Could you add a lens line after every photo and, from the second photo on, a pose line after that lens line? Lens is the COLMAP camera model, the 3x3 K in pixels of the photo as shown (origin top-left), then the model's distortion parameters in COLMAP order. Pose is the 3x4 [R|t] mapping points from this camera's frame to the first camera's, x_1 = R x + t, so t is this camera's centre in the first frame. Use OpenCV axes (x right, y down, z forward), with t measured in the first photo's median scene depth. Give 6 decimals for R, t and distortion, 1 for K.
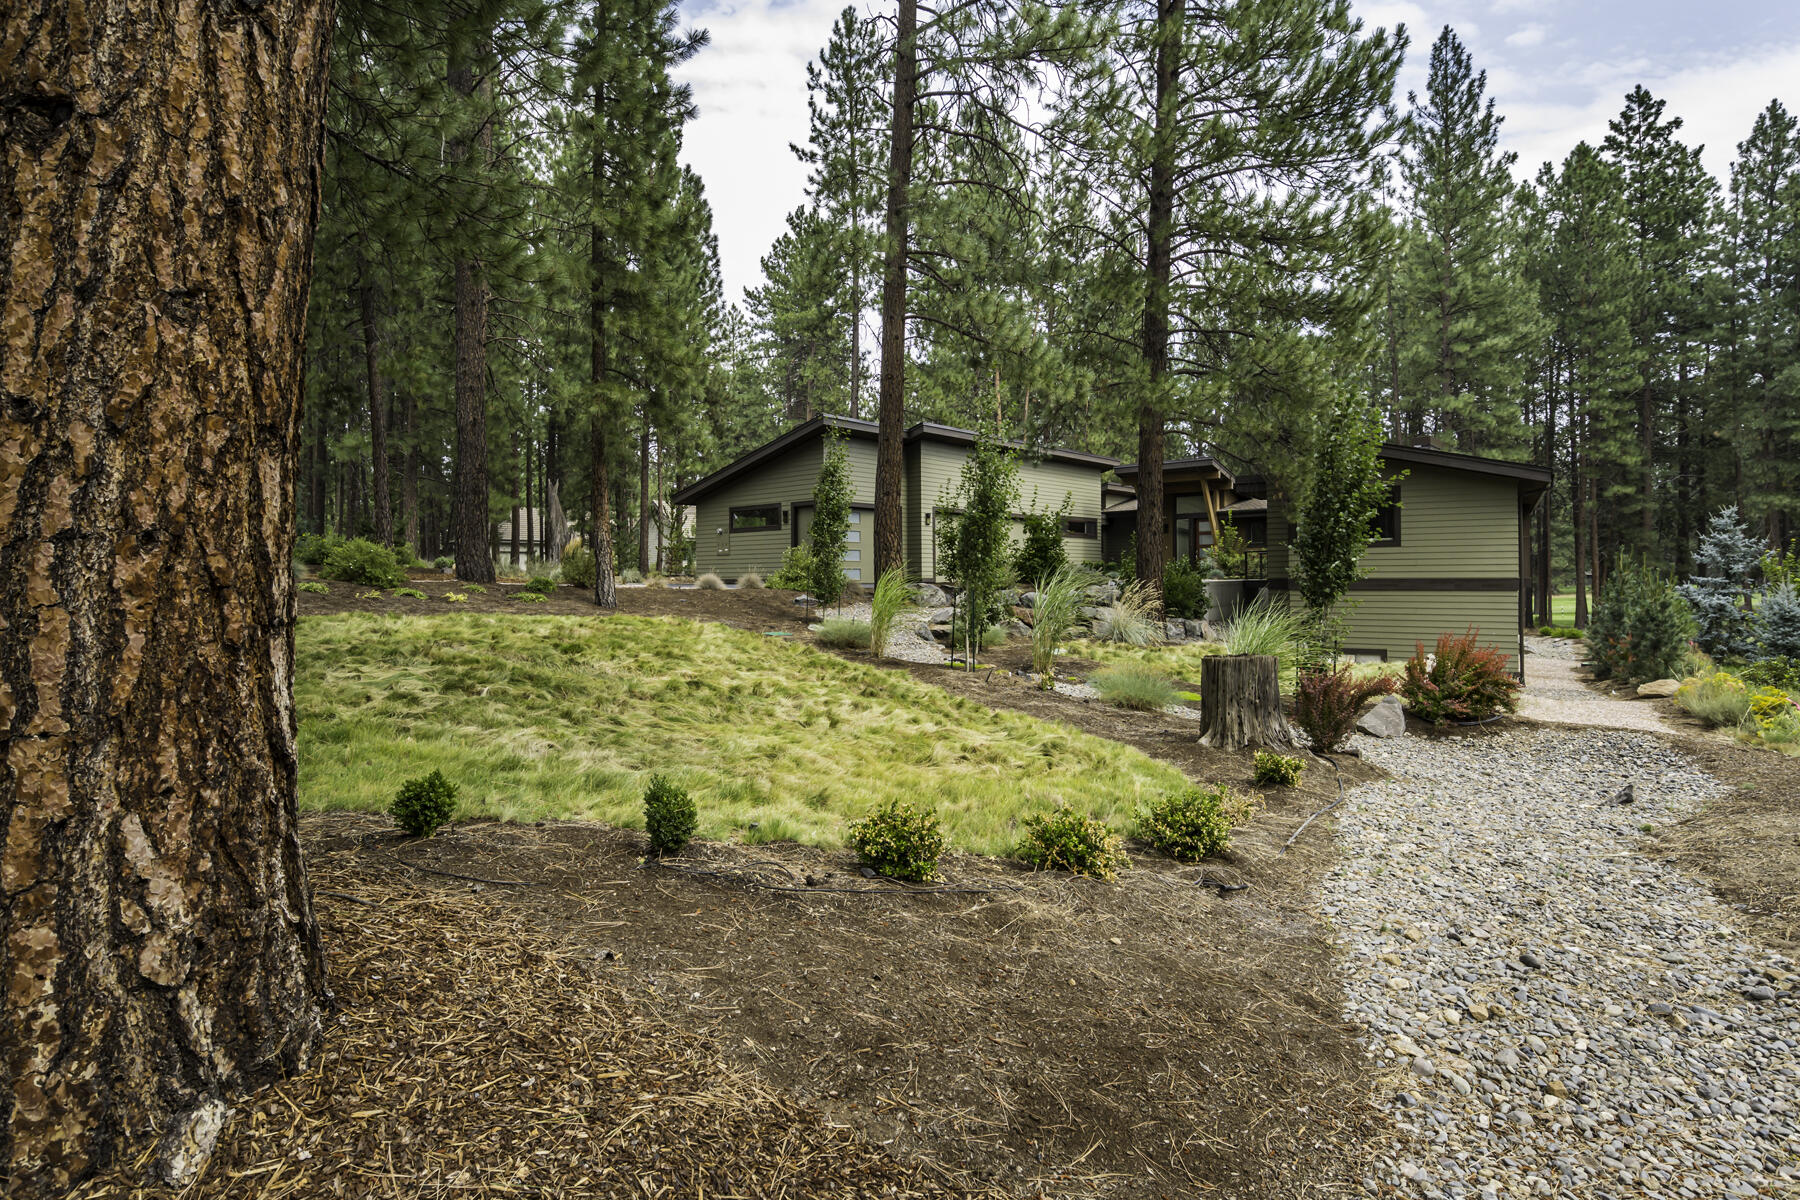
lens RADIAL K [[959.8, 0, 850.8], [0, 959.8, 587.2], [0, 0, 1]] dist [0.002758, -0.025968]
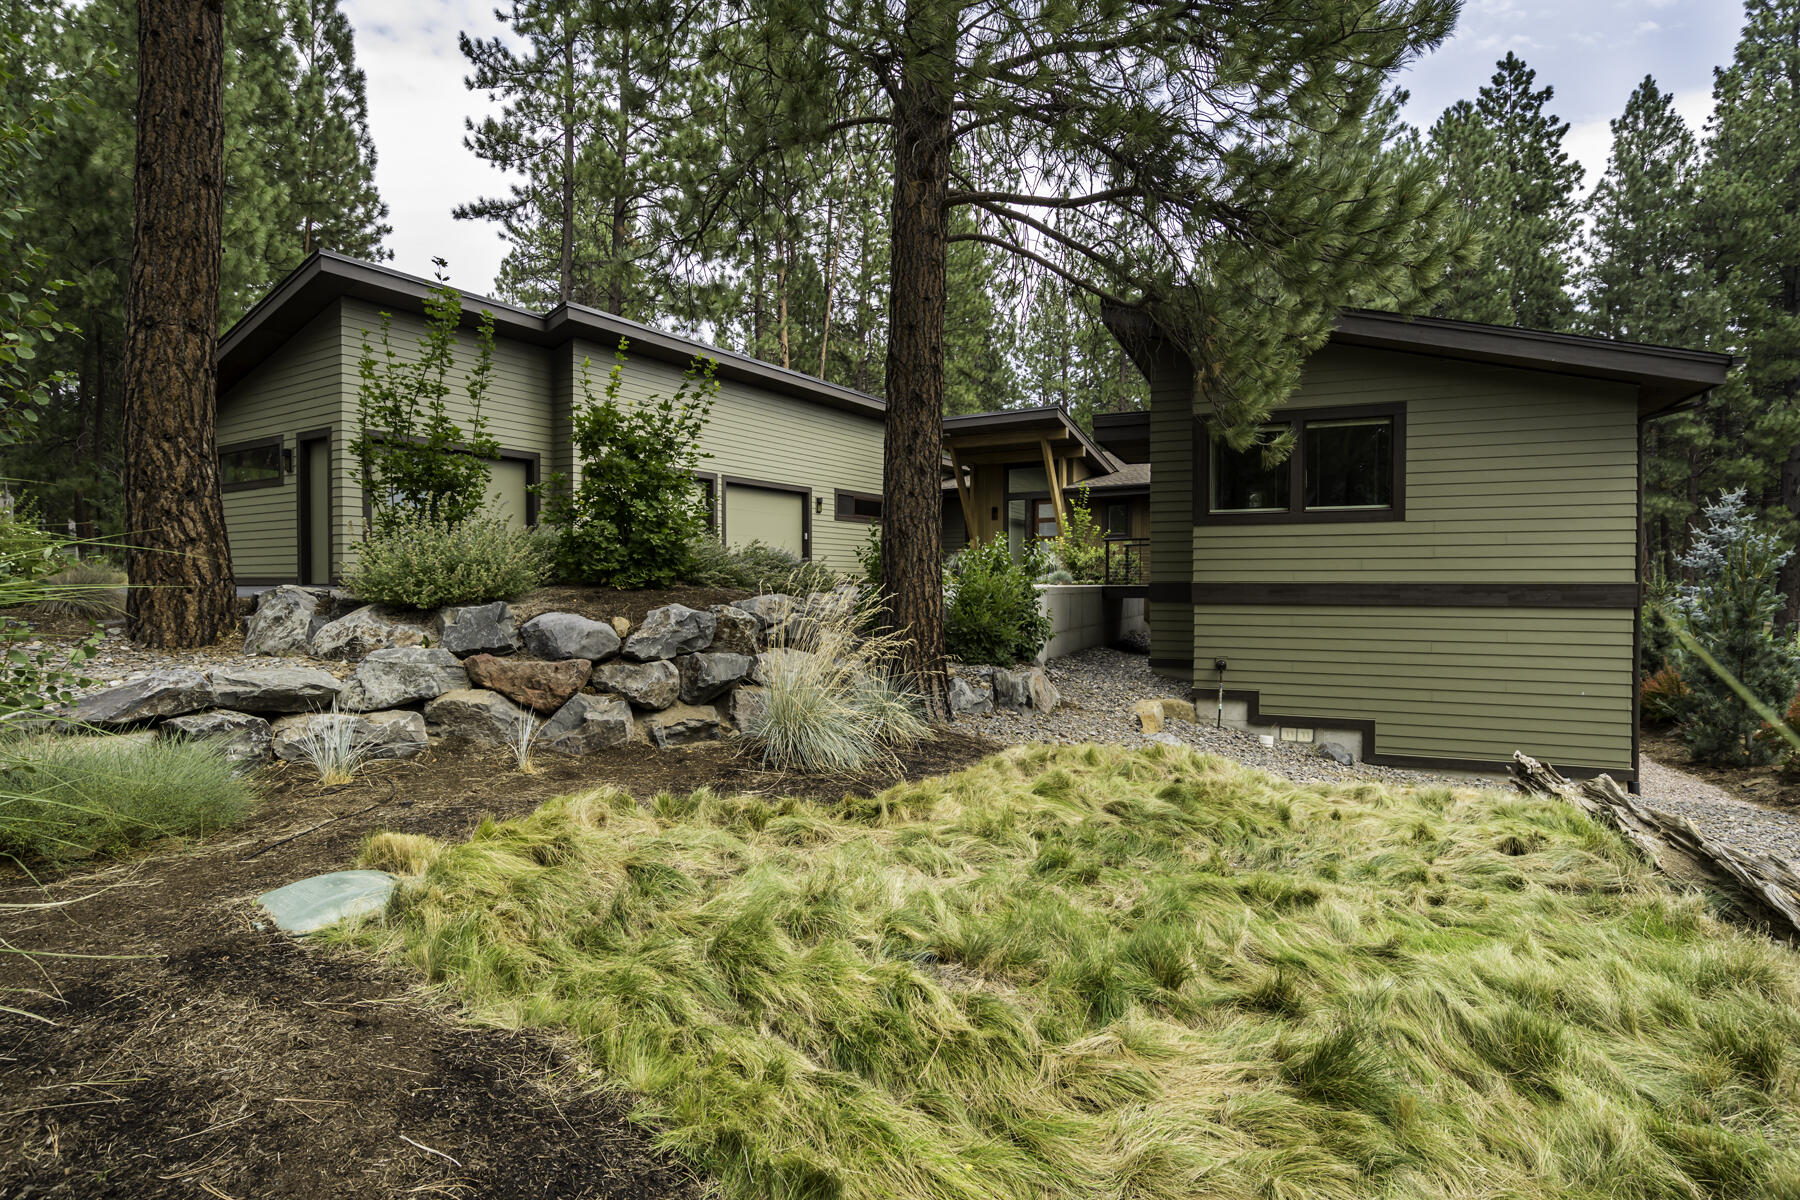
lens RADIAL K [[926.3, 0, 909.2], [0, 926.3, 604.2], [0, 0, 1]] dist [-0.018597, 0.016560]
pose [[0.980230, 0.002118, 0.197849, 0.137147], [-0.004209, 0.999940, 0.010152, -0.001012], [-0.197815, -0.010784, 0.980180, 0.357211]]
